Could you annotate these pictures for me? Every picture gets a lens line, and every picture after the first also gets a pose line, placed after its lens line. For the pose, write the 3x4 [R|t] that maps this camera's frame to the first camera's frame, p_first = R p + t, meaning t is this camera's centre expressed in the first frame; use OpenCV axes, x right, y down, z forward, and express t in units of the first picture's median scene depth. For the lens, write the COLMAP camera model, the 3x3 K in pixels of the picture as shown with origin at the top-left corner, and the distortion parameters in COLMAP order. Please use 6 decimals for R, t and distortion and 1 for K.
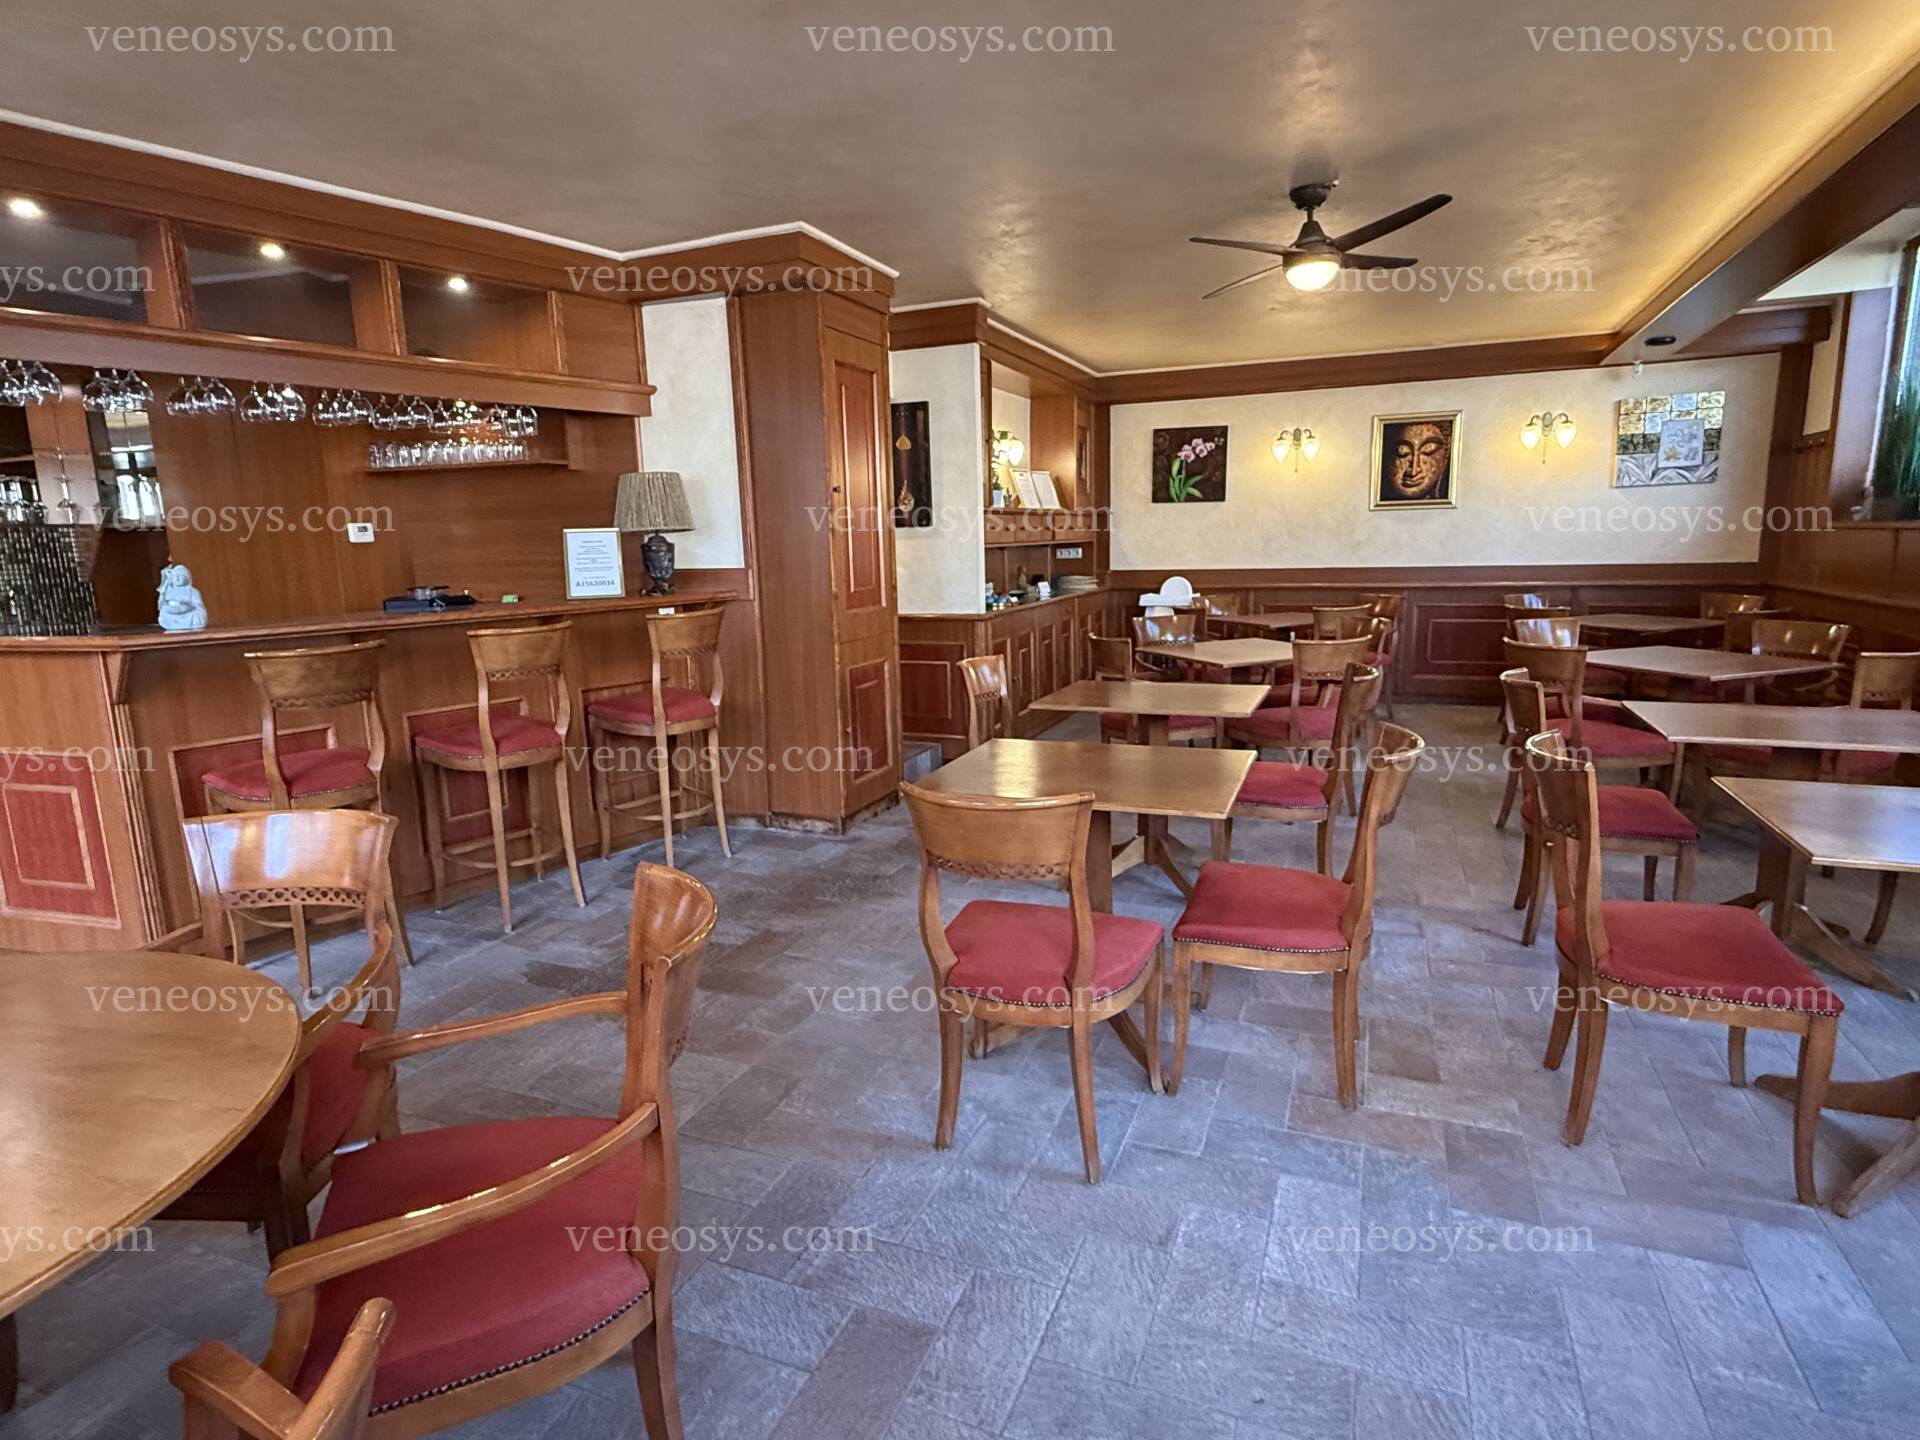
lens RADIAL K [[1024.5, 0, 947.8], [0, 1024.5, 724.9], [0, 0, 1]] dist [0.000207, 0.003547]
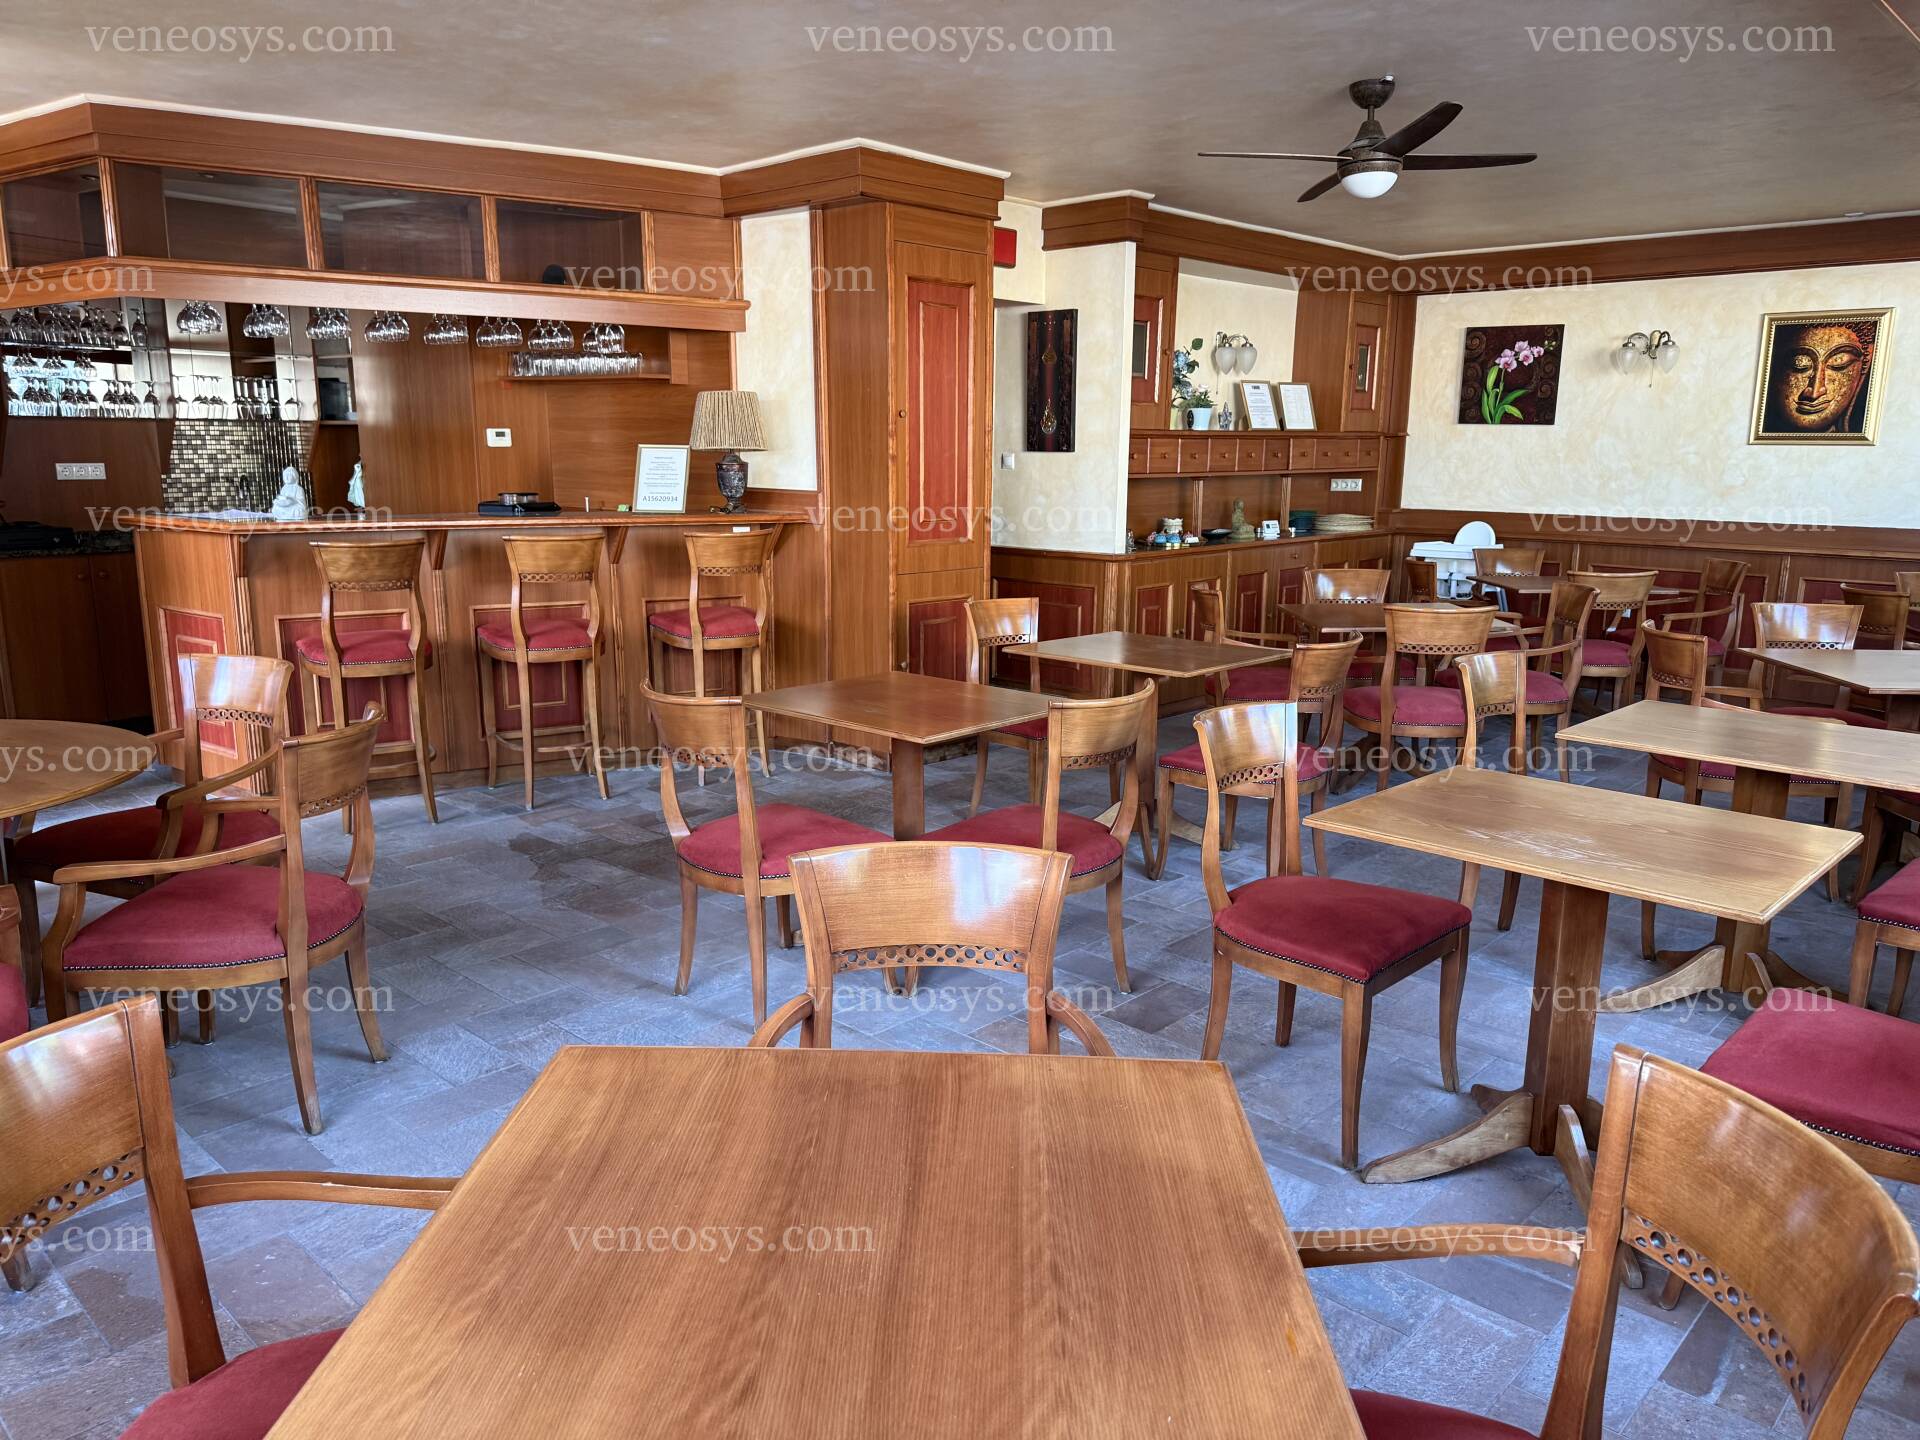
lens RADIAL K [[1360.5, 0, 971.6], [0, 1360.5, 737.2], [0, 0, 1]] dist [0.047478, -0.051387]
pose [[0.937478, 0.107414, -0.331054, 0.405192], [-0.095759, 0.994078, 0.051368, 0.001508], [0.334611, -0.016456, 0.942213, -0.187510]]
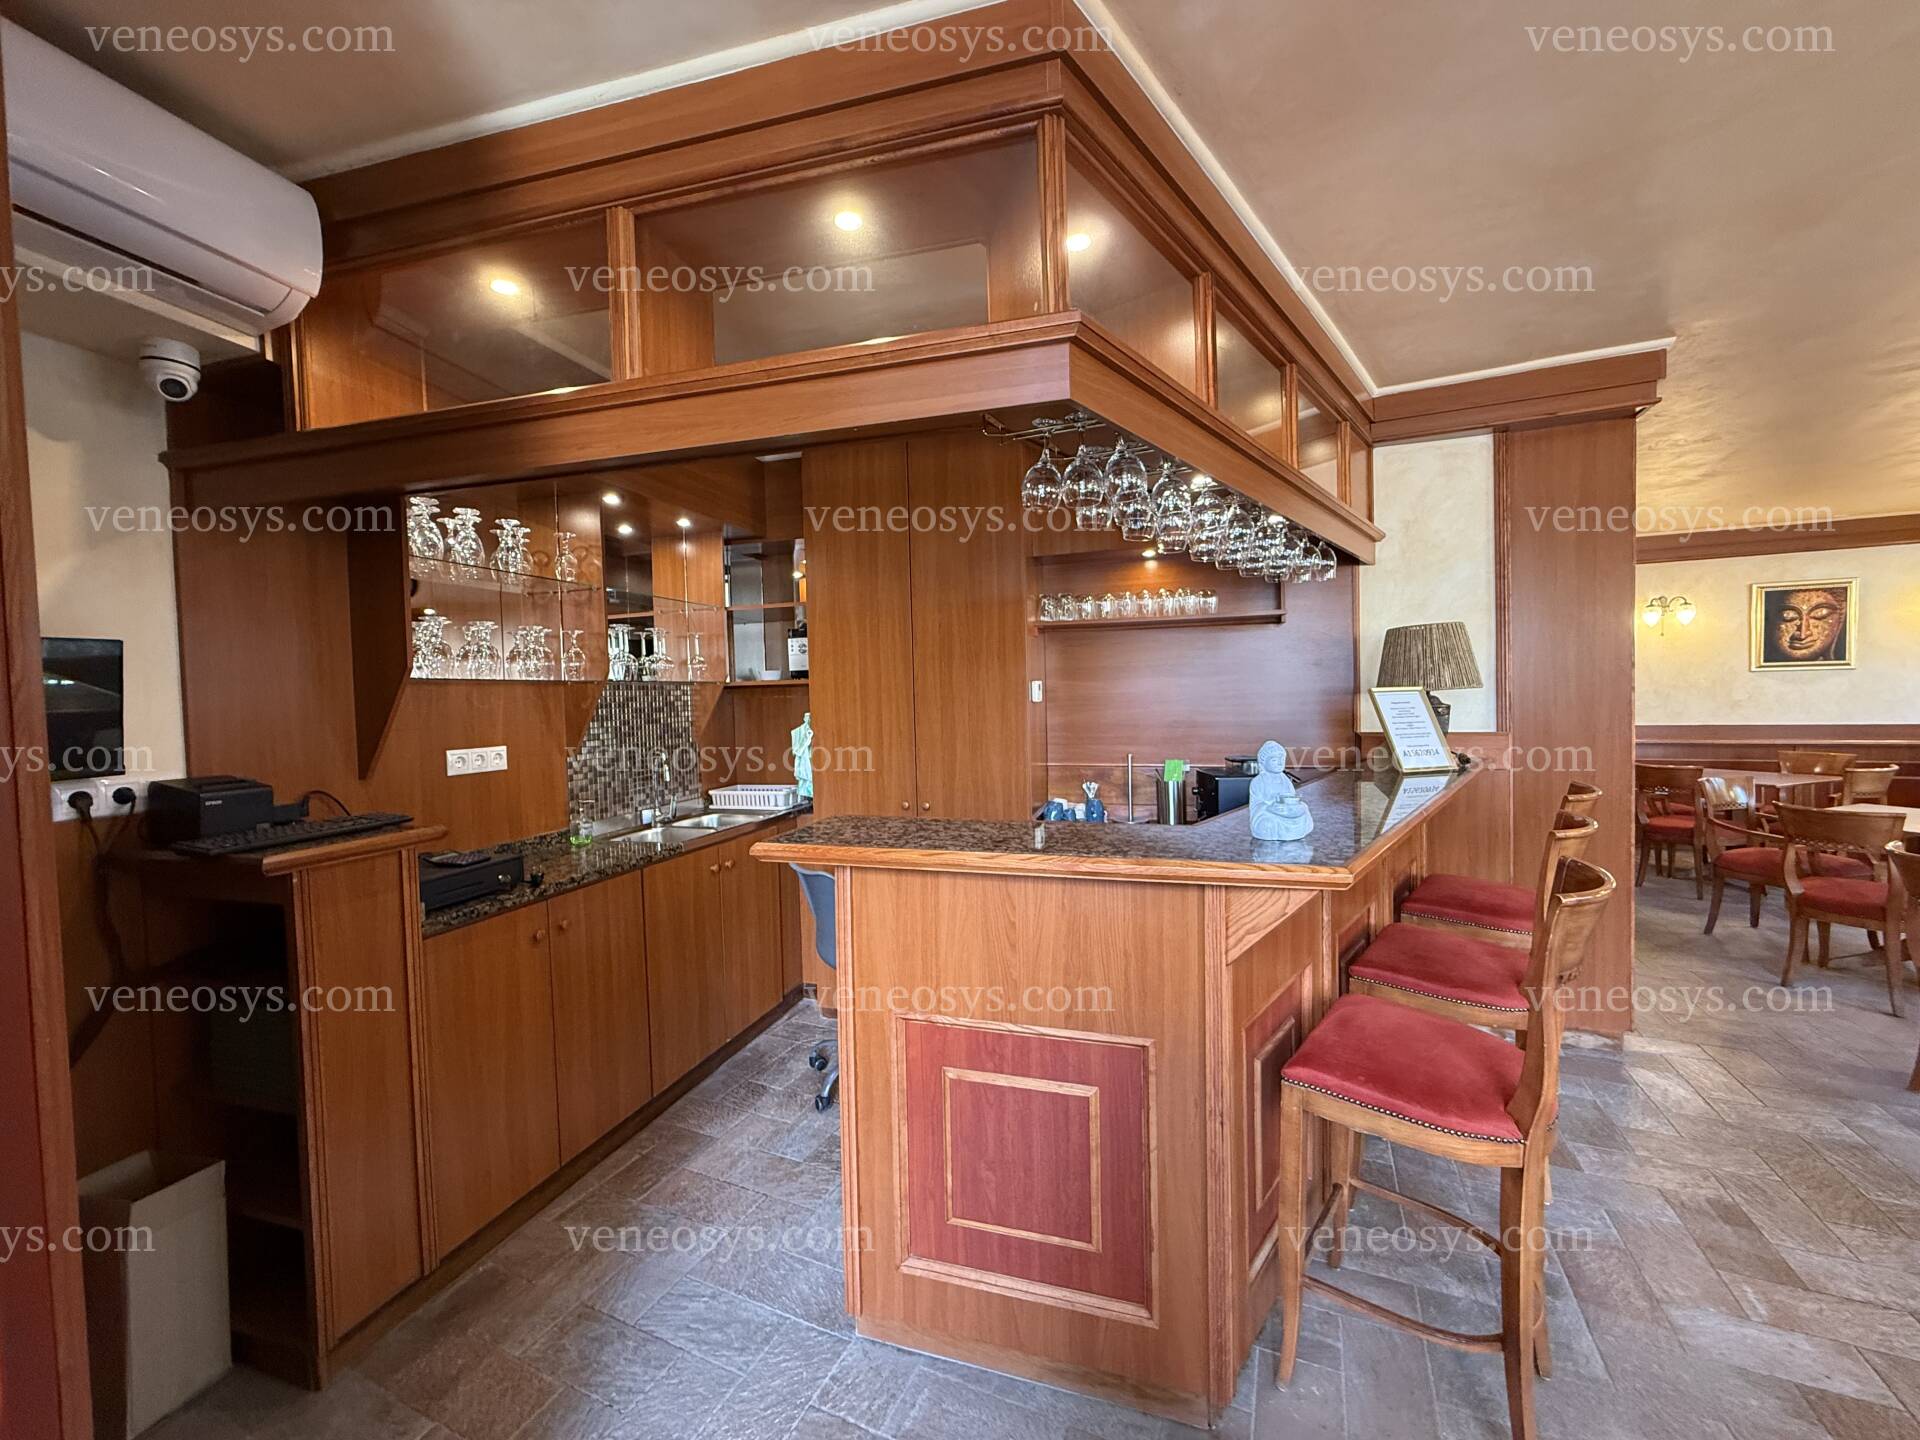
lens RADIAL K [[764.4, 0, 951.3], [0, 764.4, 719.1], [0, 0, 1]] dist [0.002072, -0.000501]
pose [[0.999523, 0.003725, -0.030673, -0.648982], [-0.008163, 0.989274, -0.145846, -0.066711], [0.029801, 0.146026, 0.988832, 0.348764]]
